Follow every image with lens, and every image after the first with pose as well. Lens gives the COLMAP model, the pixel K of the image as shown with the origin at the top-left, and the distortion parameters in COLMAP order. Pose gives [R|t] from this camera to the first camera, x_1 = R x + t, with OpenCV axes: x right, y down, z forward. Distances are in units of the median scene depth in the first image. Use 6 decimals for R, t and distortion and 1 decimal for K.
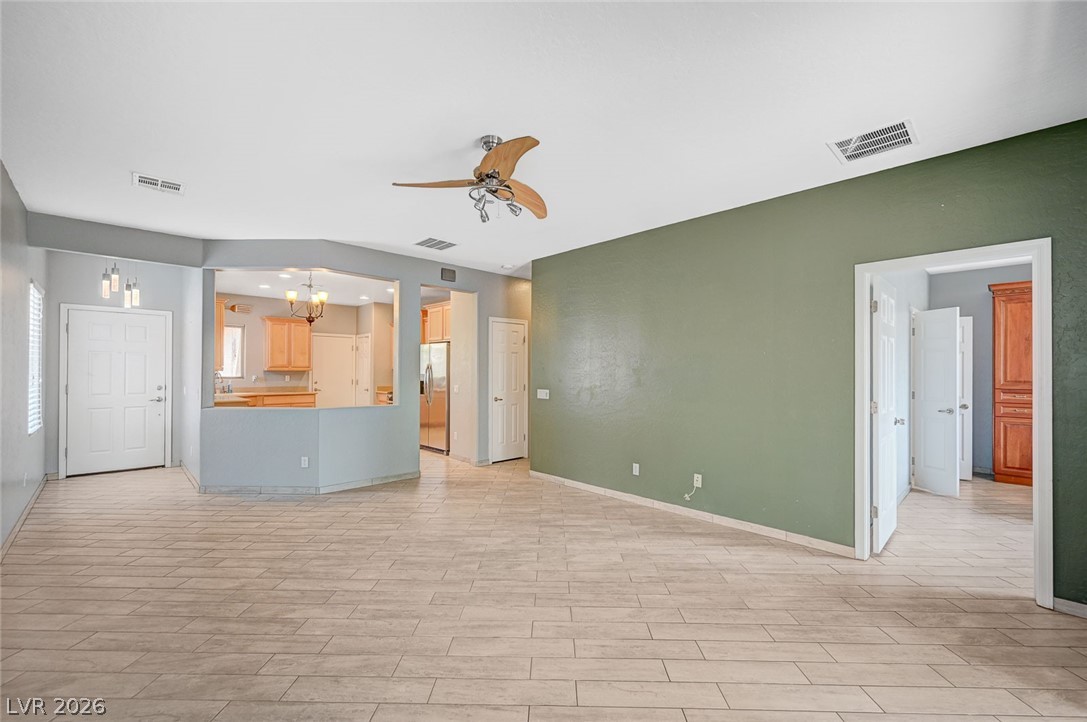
lens RADIAL K [[450.2, 0, 543.4], [0, 450.2, 367.4], [0, 0, 1]] dist [0.000624, 0.000245]
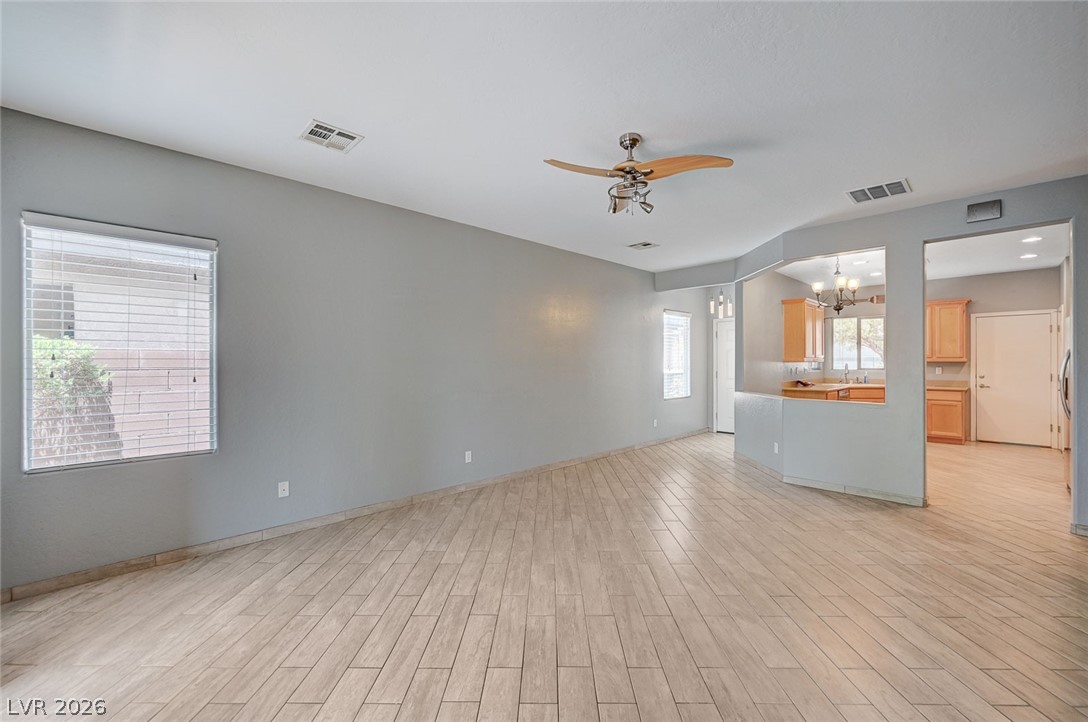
lens RADIAL K [[446.2, 0, 543.2], [0, 446.2, 364.1], [0, 0, 1]] dist [-0.001697, 0.000076]
pose [[0.006640, -0.000909, -0.999978, 0.441062], [0.010413, 0.999945, -0.000840, 0.006946], [0.999924, -0.010407, 0.006649, 0.386856]]
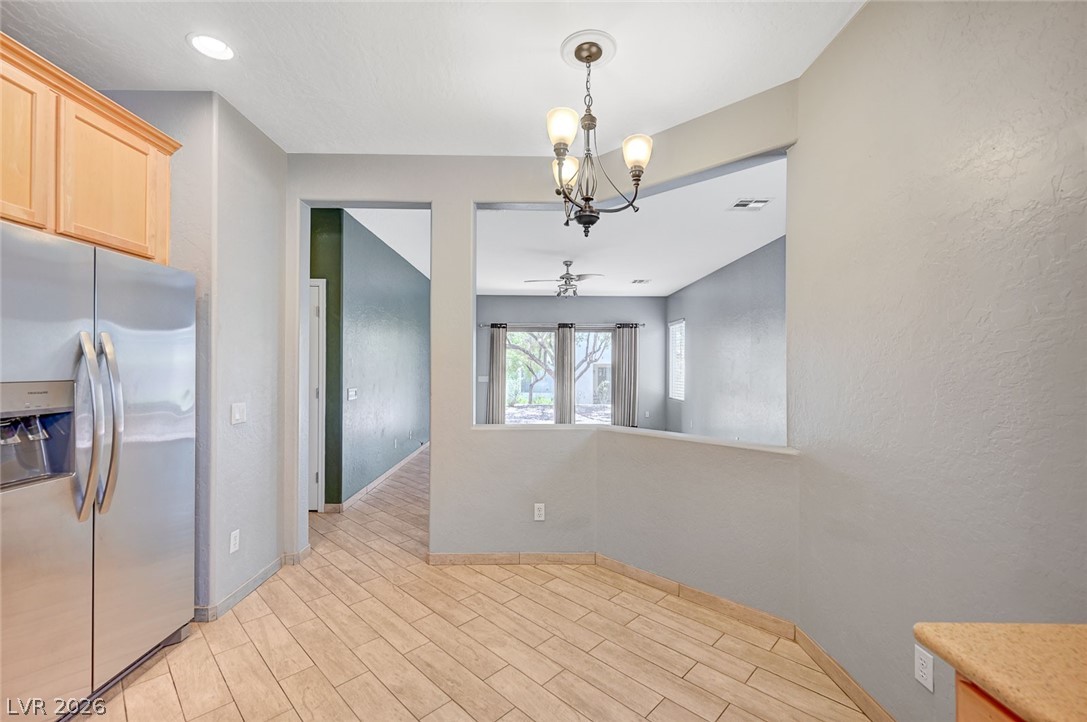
lens RADIAL K [[454.0, 0, 542.4], [0, 454.0, 362.3], [0, 0, 1]] dist [-0.001866, 0.000186]
pose [[-0.733057, -0.003411, 0.680158, -0.762307], [-0.013577, 0.999862, -0.009619, 0.007351], [-0.680031, -0.016286, -0.733002, 1.335676]]
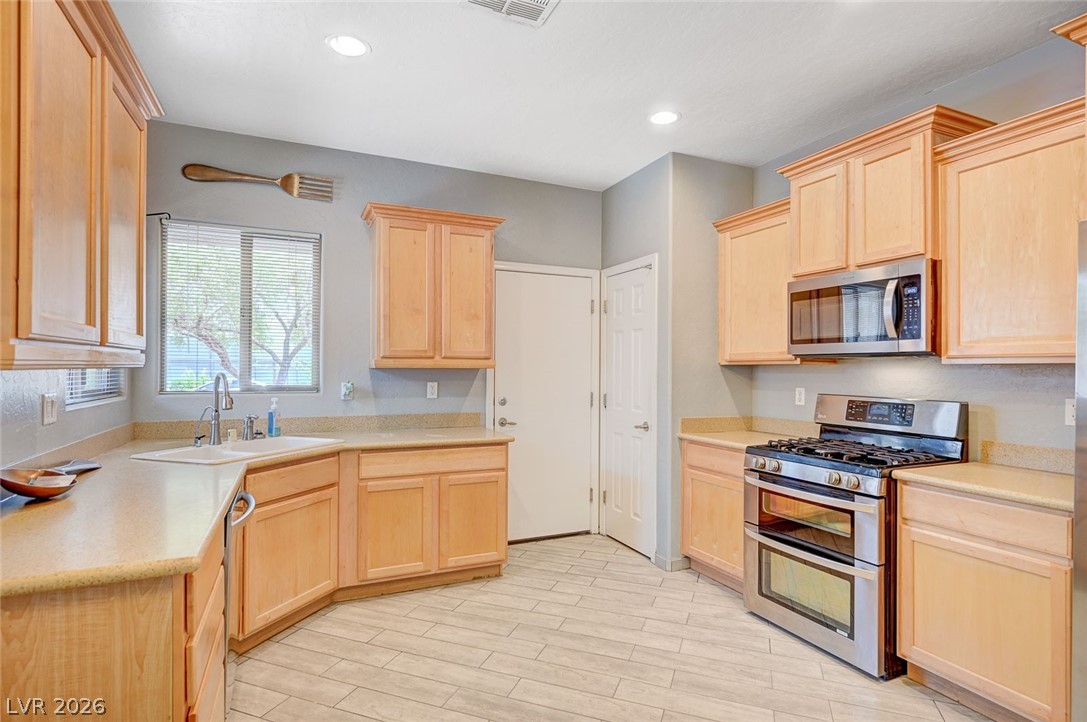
lens RADIAL K [[554.0, 0, 546.2], [0, 554.0, 367.9], [0, 0, 1]] dist [0.000642, 0.000193]
pose [[0.944894, 0.001848, -0.327371, -0.550696], [0.000592, 0.999973, 0.007352, 0.005806], [0.327376, -0.007141, 0.944867, 0.997356]]
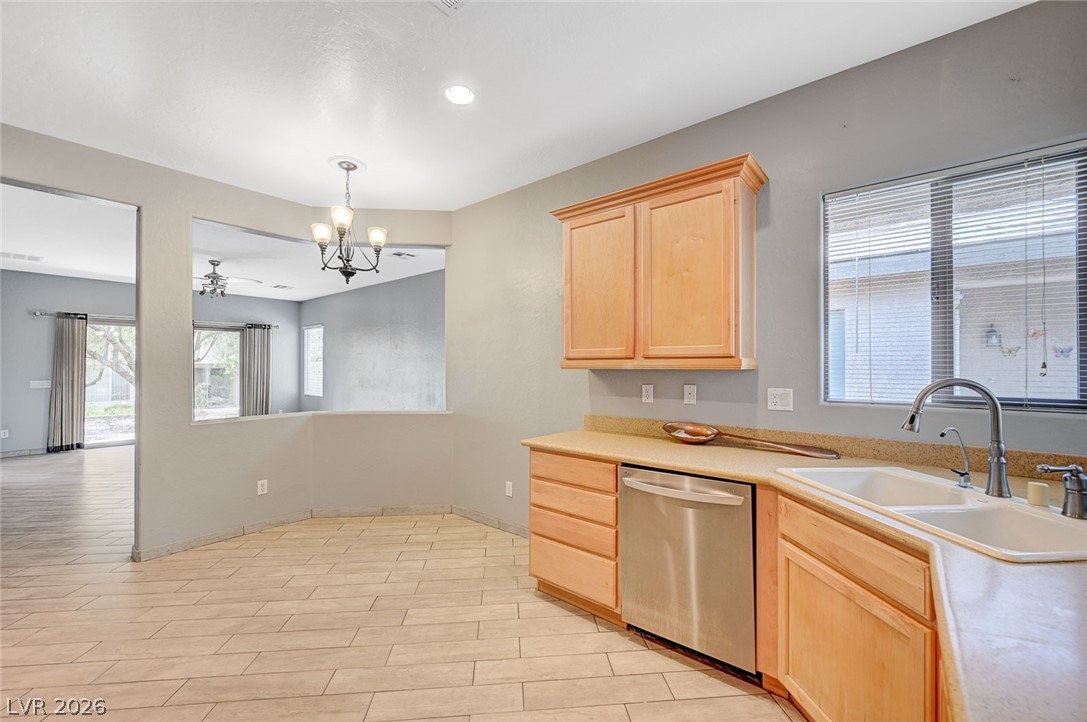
lens RADIAL K [[432.7, 0, 543.0], [0, 432.7, 363.0], [0, 0, 1]] dist [-0.000974, 0.000020]
pose [[-0.993301, -0.006017, -0.115396, -0.721476], [-0.004266, 0.999872, -0.015415, 0.008877], [0.115474, -0.014820, -0.993200, 1.609174]]
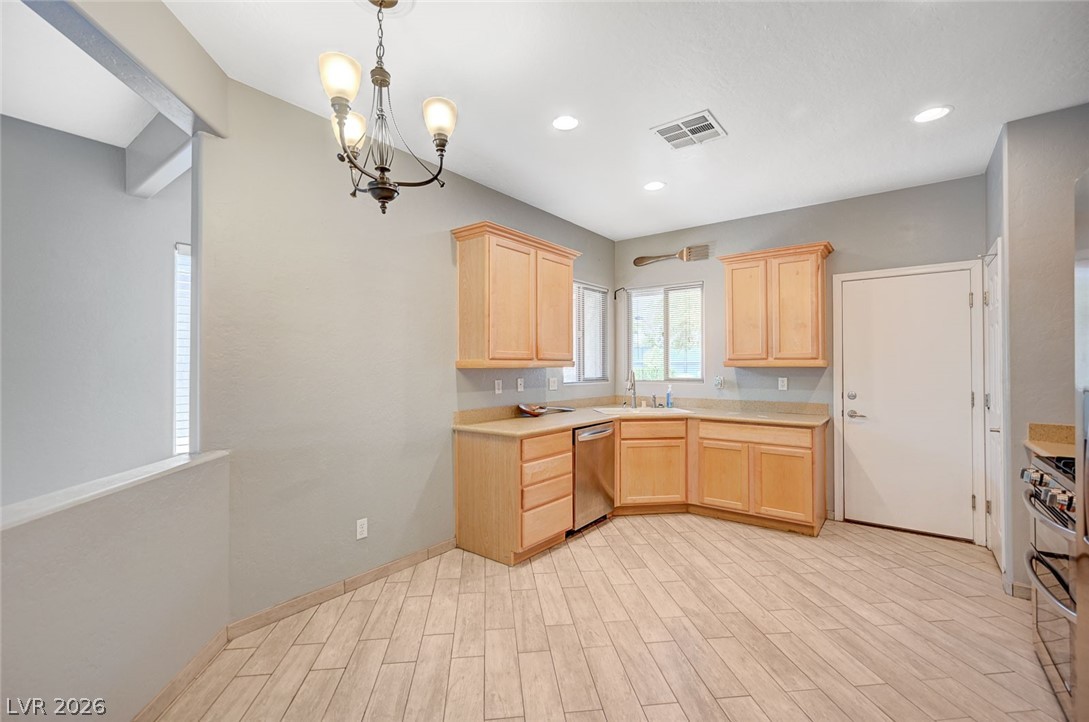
lens RADIAL K [[470.3, 0, 544.2], [0, 470.3, 363.9], [0, 0, 1]] dist [0.001812, 0.000287]
pose [[0.148373, -0.009246, -0.988888, -0.214893], [0.010609, 0.999914, -0.007758, 0.008221], [0.988875, -0.009340, 0.148458, 1.108416]]
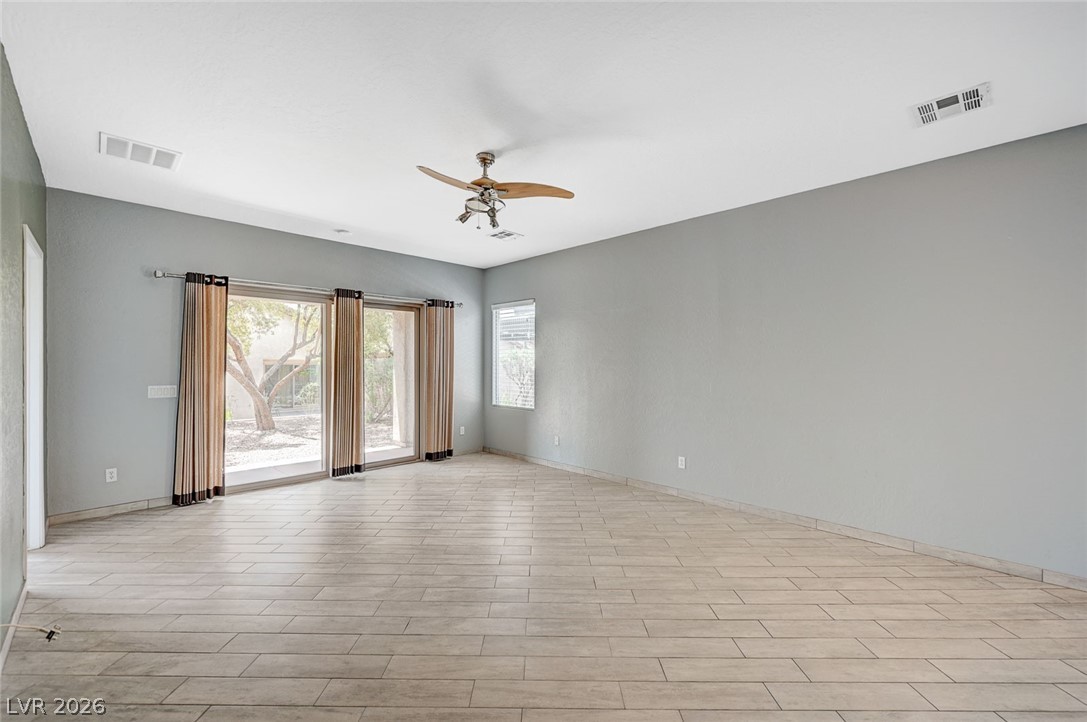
lens RADIAL K [[445.8, 0, 542.7], [0, 445.8, 364.1], [0, 0, 1]] dist [-0.001697, 0.000076]
pose [[-0.999828, -0.007846, -0.016782, -0.119271], [-0.007738, 0.999949, -0.006507, 0.009184], [0.016832, -0.006376, -0.999838, 1.032998]]
